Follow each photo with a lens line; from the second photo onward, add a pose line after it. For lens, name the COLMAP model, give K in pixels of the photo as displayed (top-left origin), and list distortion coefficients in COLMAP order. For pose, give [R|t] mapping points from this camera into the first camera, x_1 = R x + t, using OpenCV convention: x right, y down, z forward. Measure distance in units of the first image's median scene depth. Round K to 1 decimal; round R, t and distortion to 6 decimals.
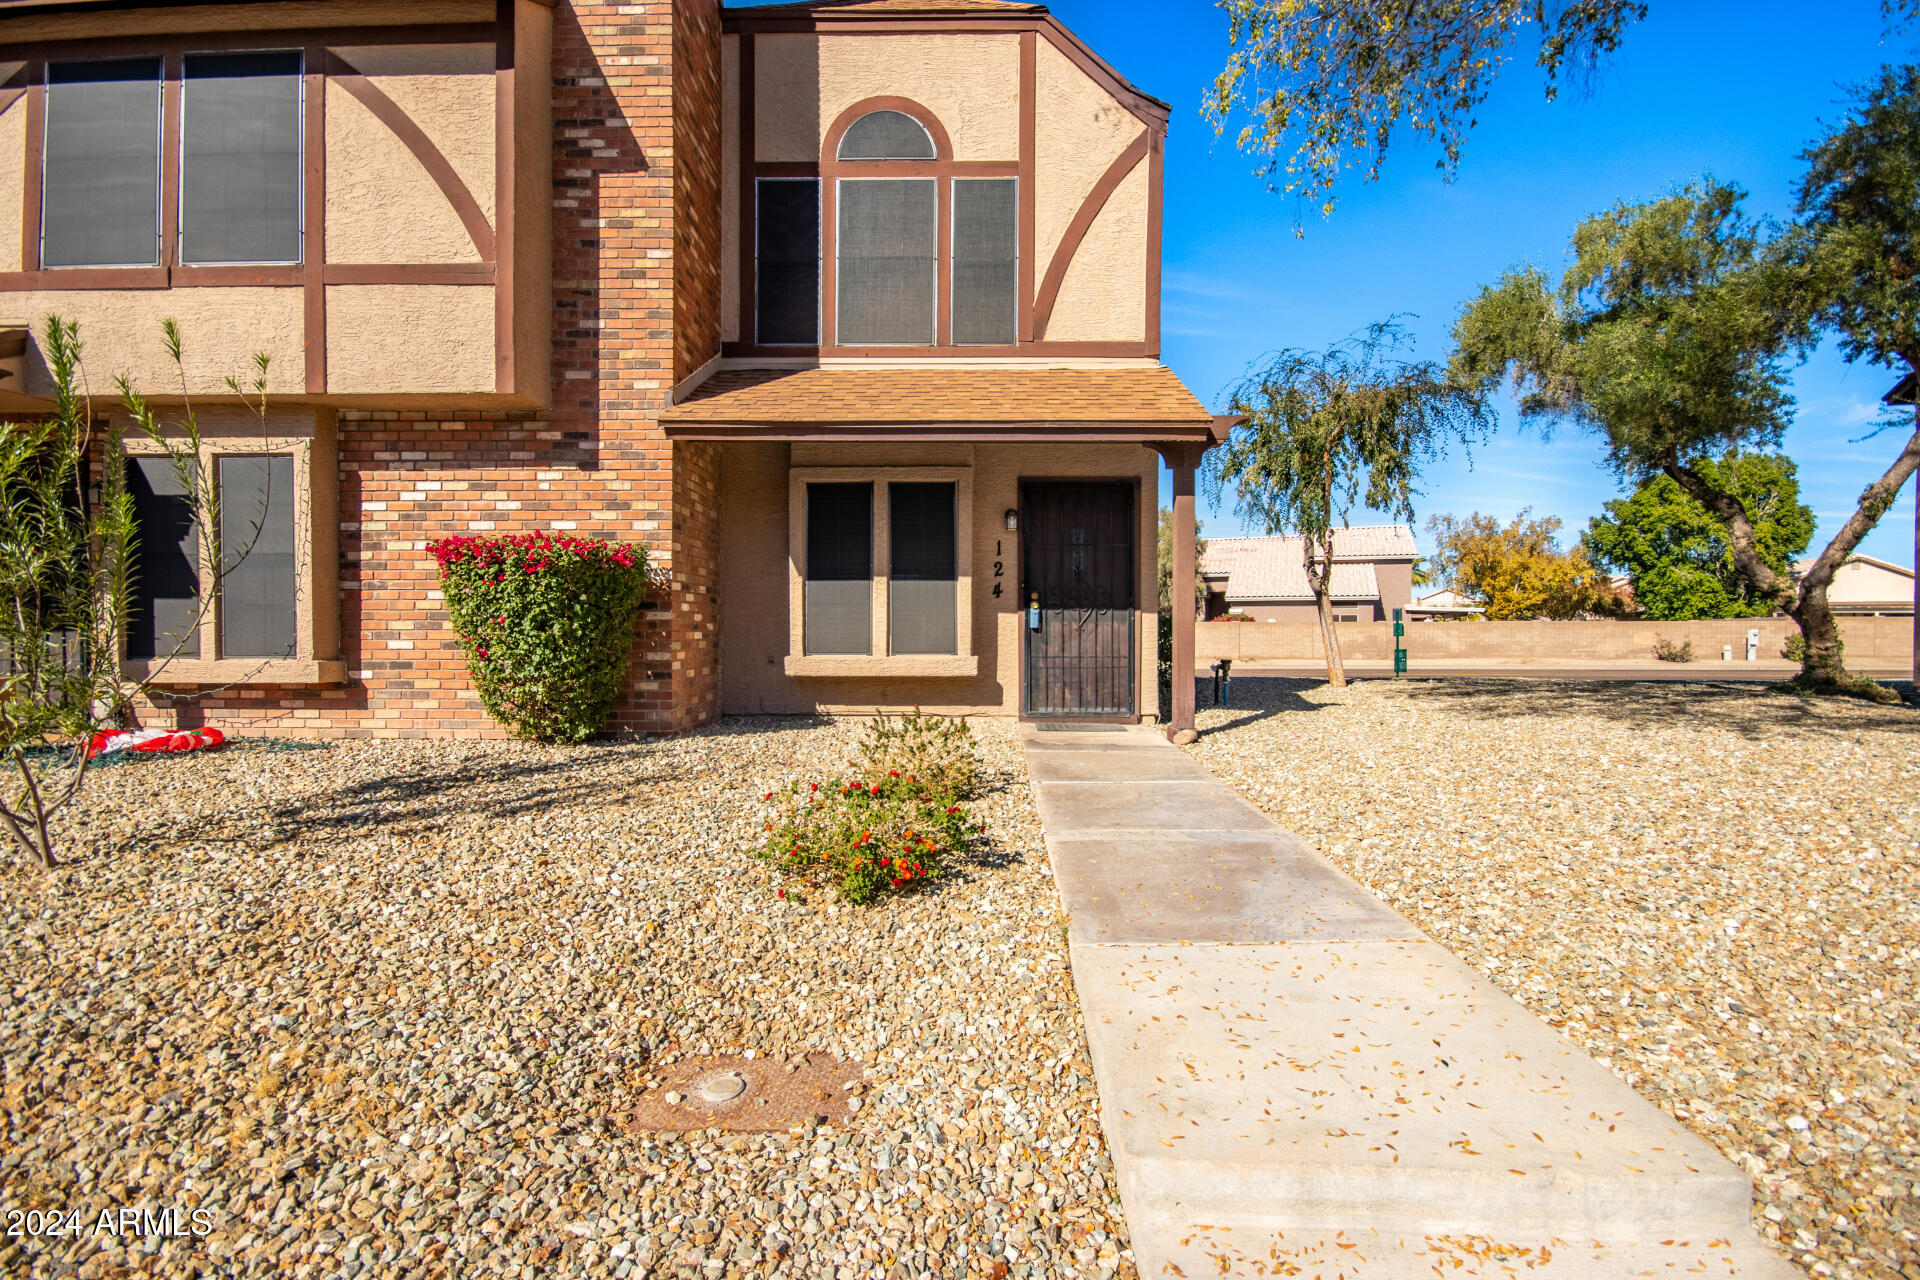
lens RADIAL K [[899.9, 0, 954.5], [0, 899.9, 641.3], [0, 0, 1]] dist [-0.000752, -0.000929]
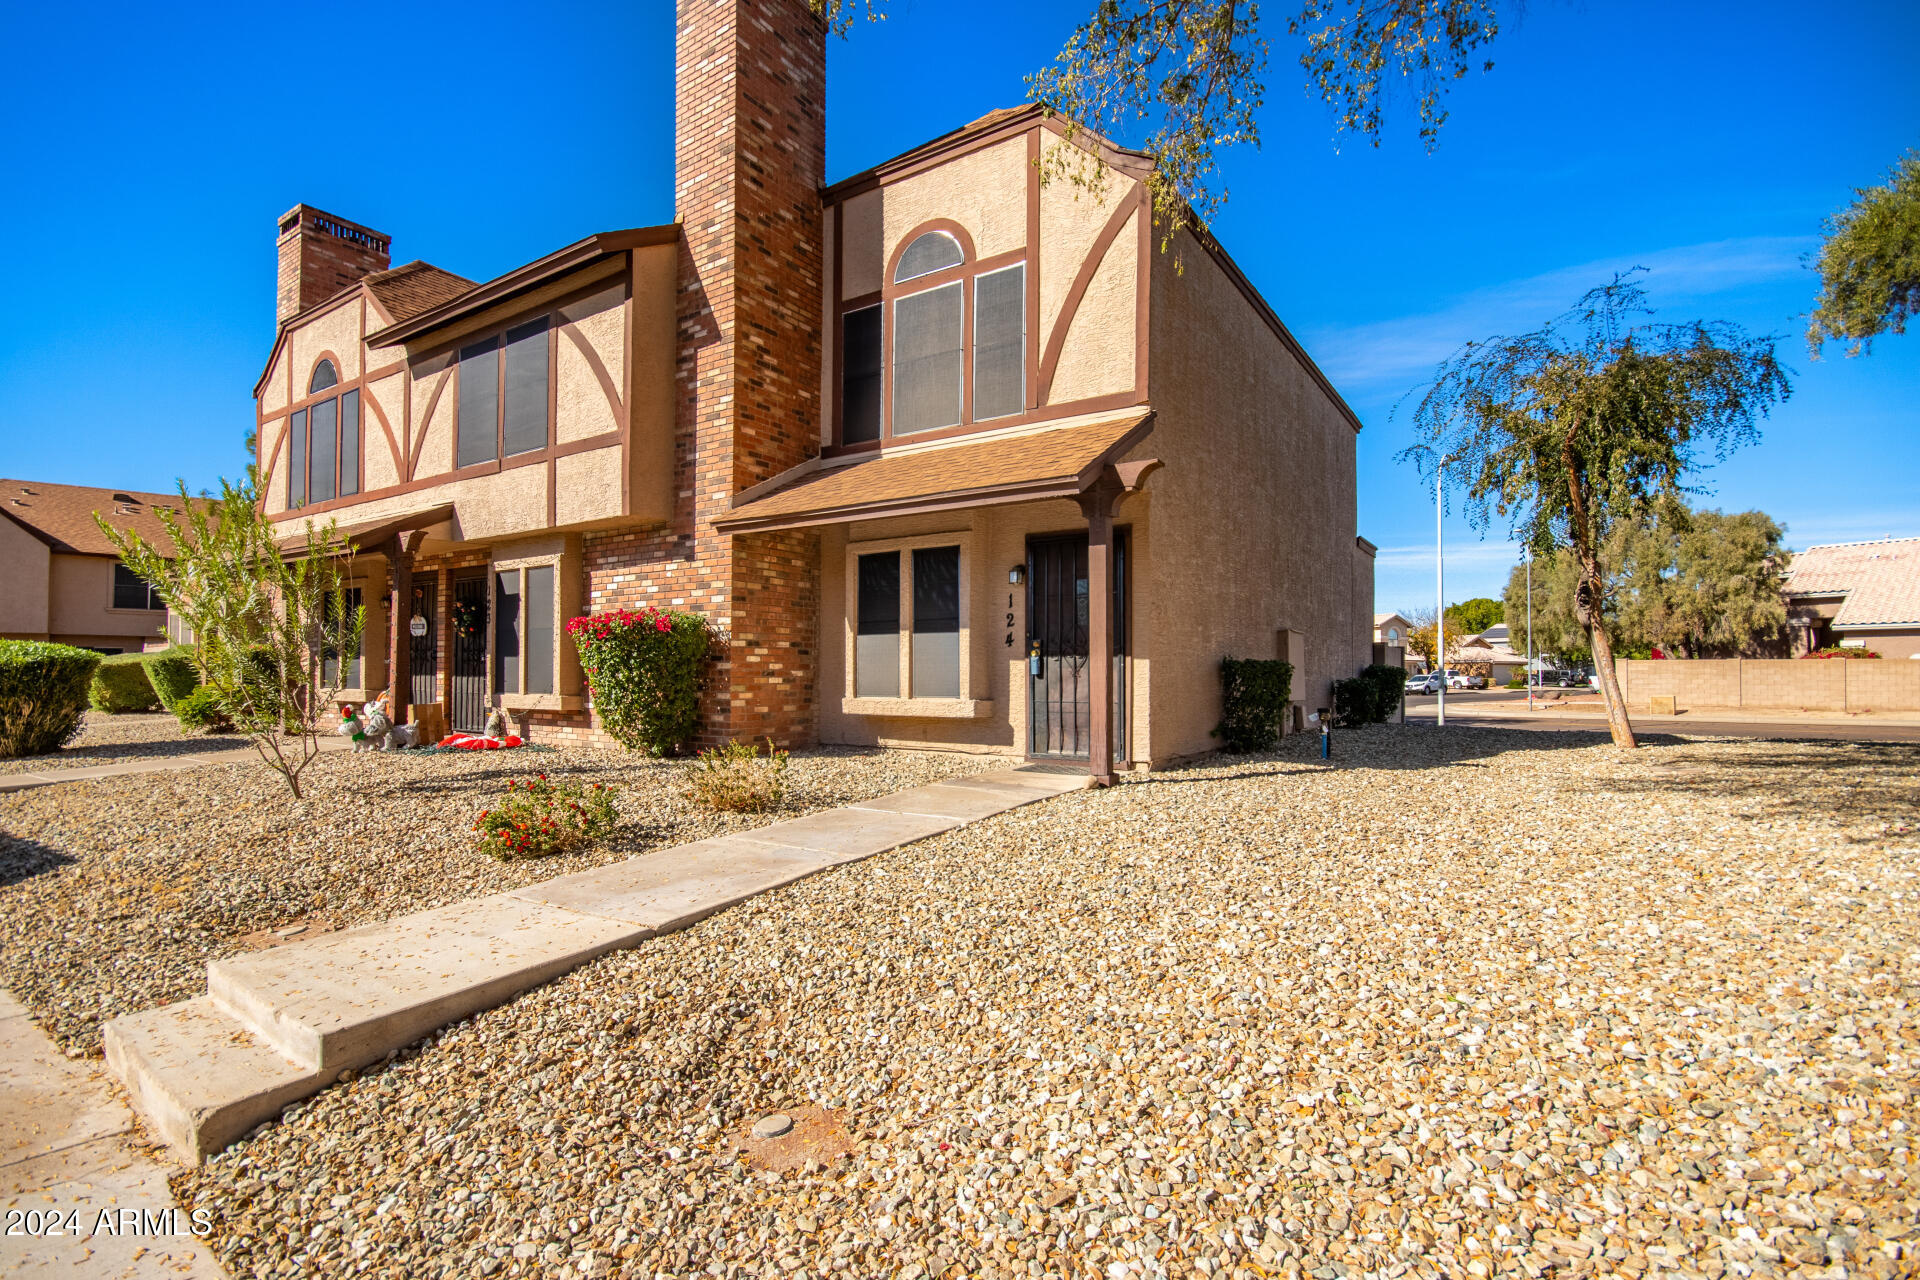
lens RADIAL K [[899.9, 0, 954.5], [0, 899.9, 641.3], [0, 0, 1]] dist [-0.000752, -0.000929]
pose [[0.838026, -0.020318, -0.545252, 0.684553], [-0.004305, 0.999029, -0.043843, -0.007535], [0.545613, 0.039089, 0.837125, 0.065173]]
